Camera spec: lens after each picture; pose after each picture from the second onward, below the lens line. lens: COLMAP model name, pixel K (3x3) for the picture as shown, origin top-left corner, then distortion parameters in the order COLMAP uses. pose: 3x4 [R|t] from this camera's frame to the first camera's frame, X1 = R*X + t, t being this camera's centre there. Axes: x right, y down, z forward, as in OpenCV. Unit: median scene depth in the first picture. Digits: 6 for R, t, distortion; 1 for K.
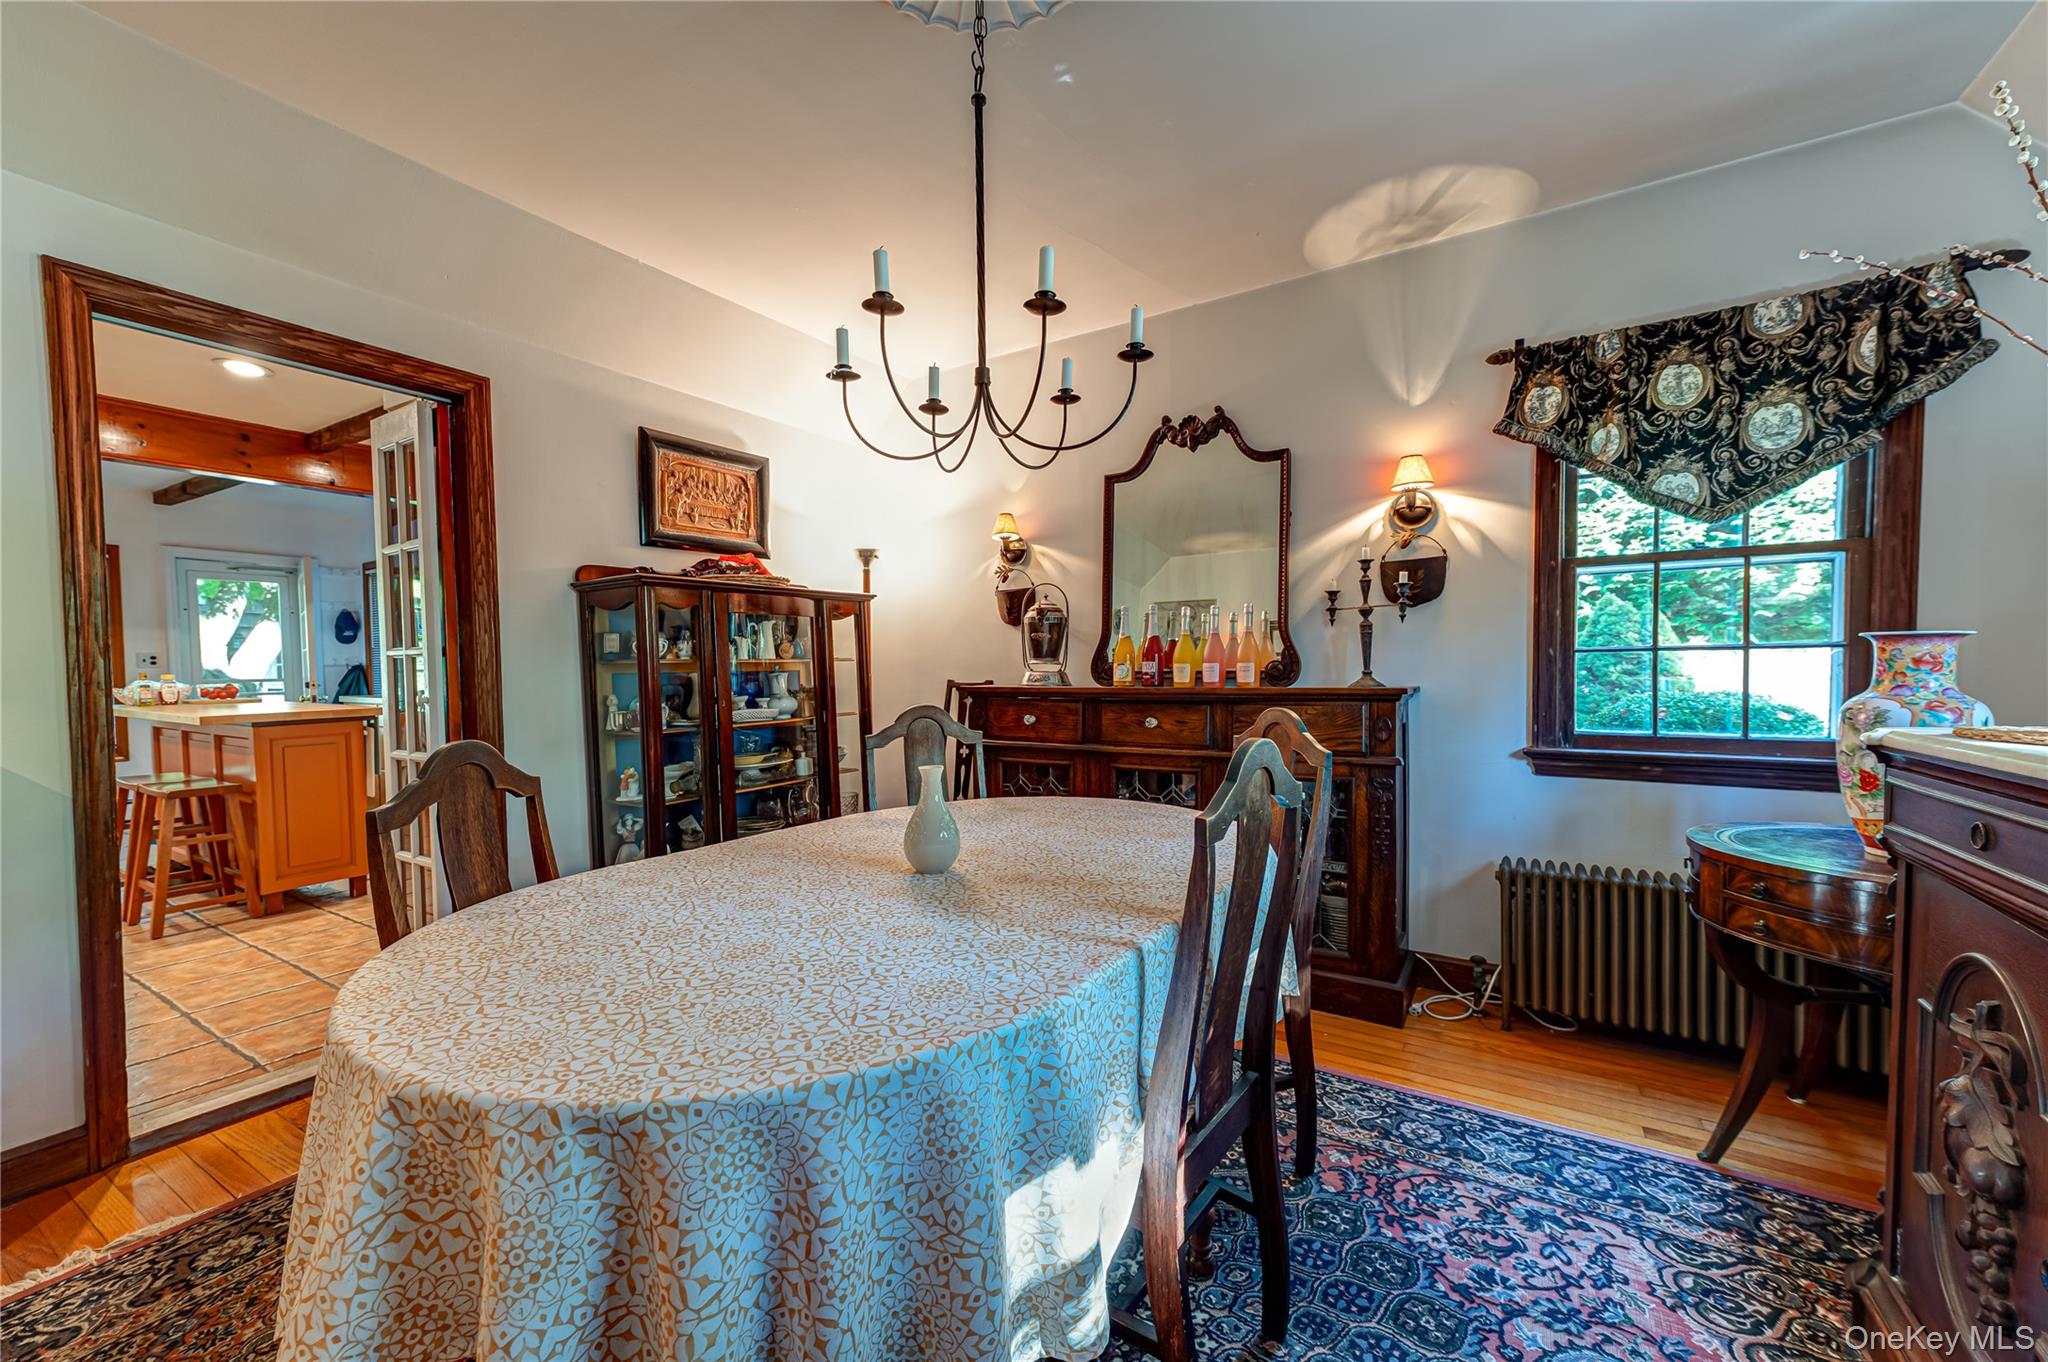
lens RADIAL K [[795.2, 0, 1019.8], [0, 795.2, 692.0], [0, 0, 1]] dist [0.015969, -0.000808]
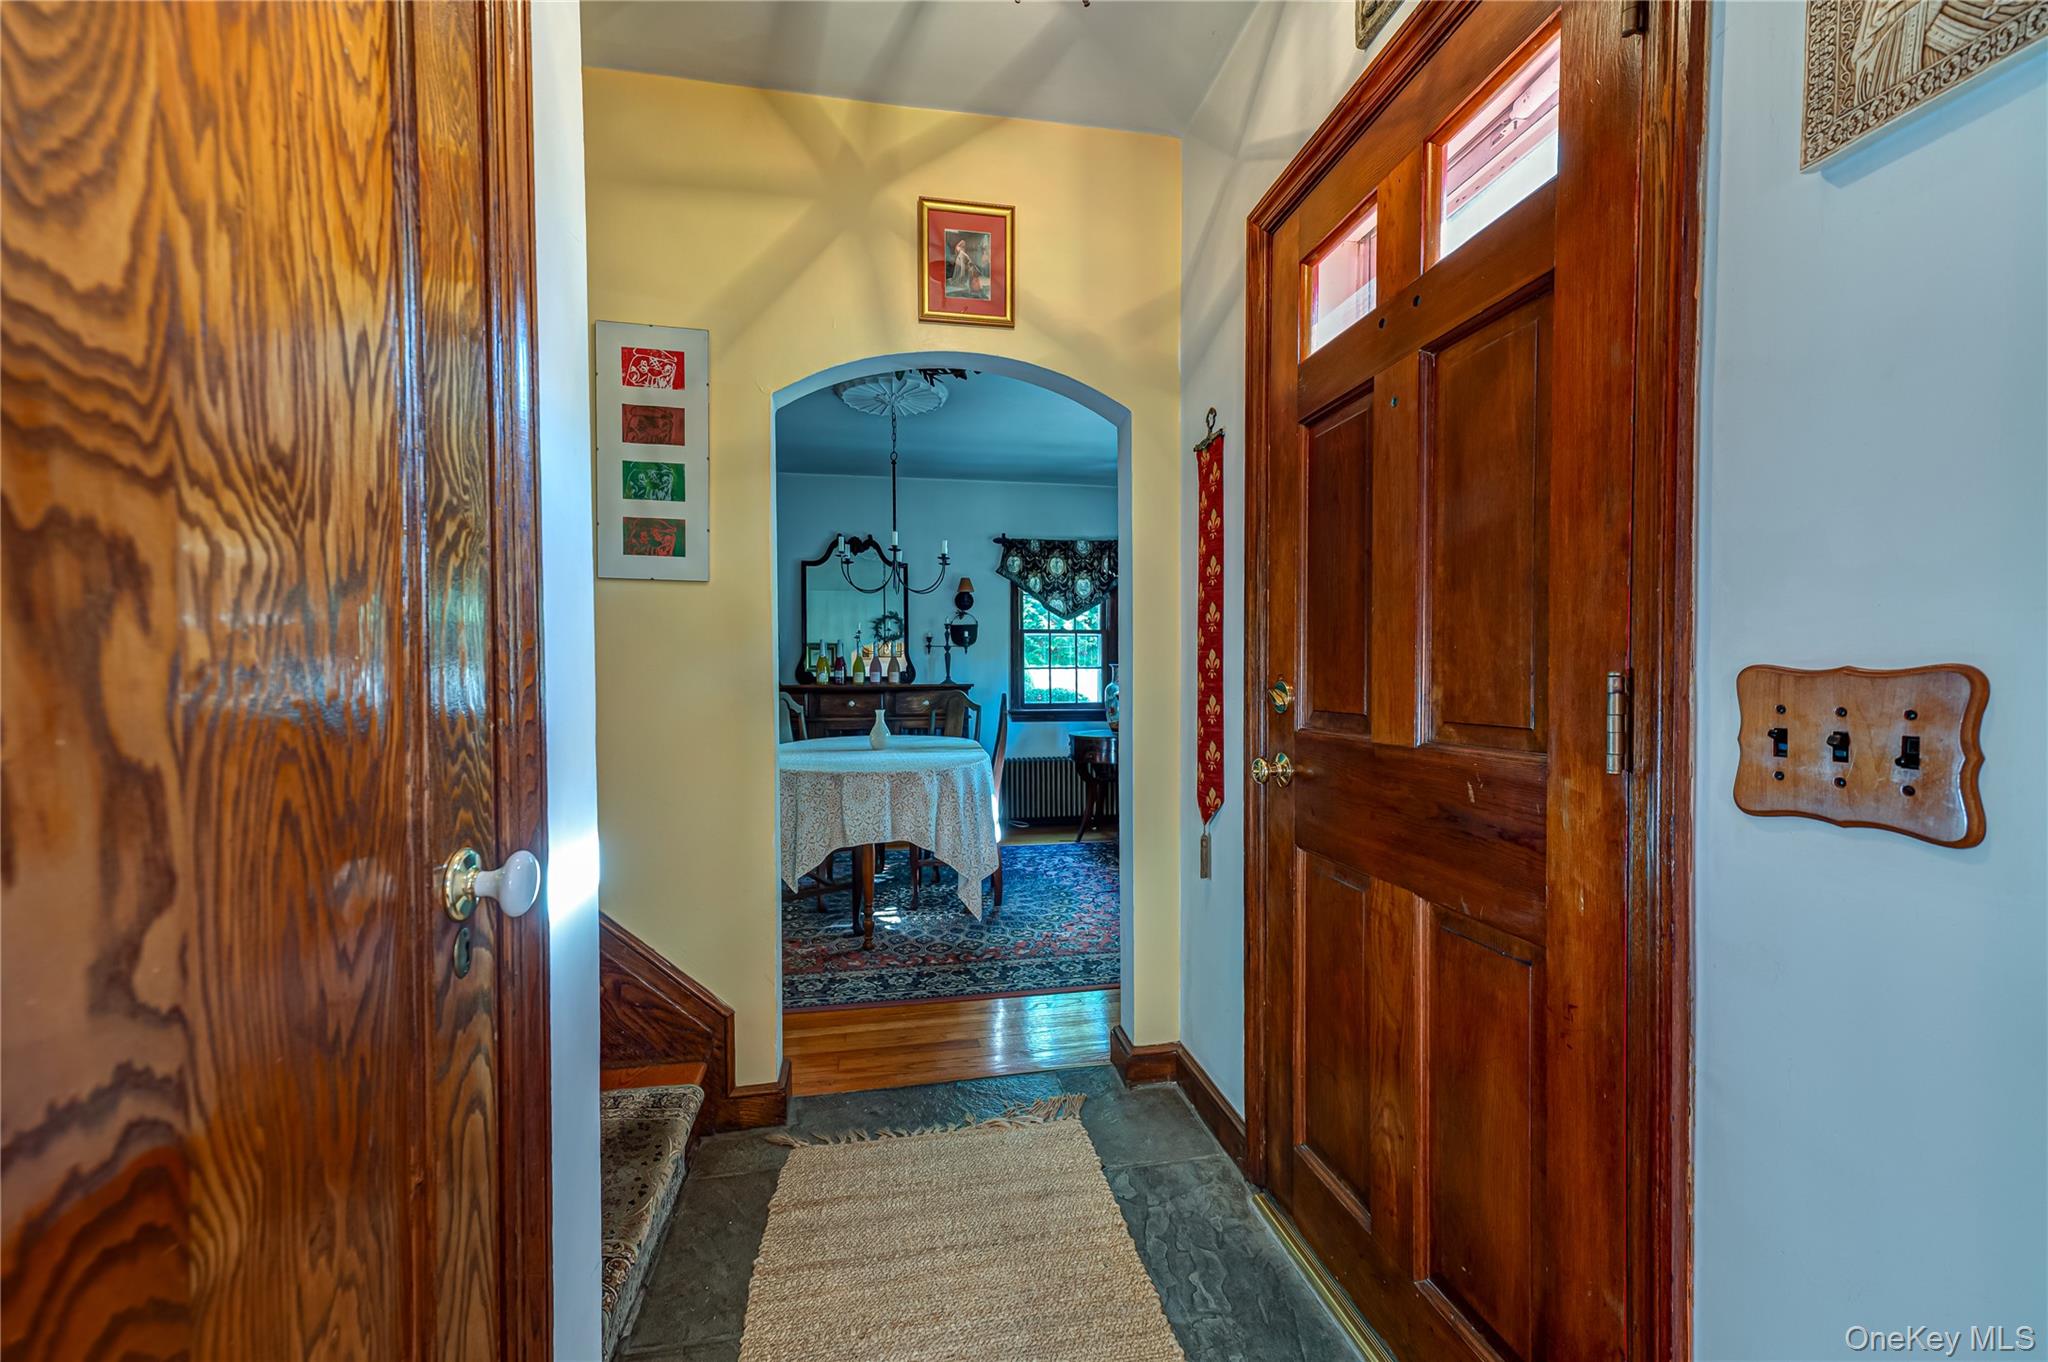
lens RADIAL K [[795.2, 0, 1019.8], [0, 795.2, 692.0], [0, 0, 1]] dist [0.015969, -0.000808]
pose [[0.741052, -0.007485, 0.671405, -0.938309], [0.016690, 0.999834, -0.007274, 0.037613], [-0.671240, 0.016596, 0.741055, -0.766133]]
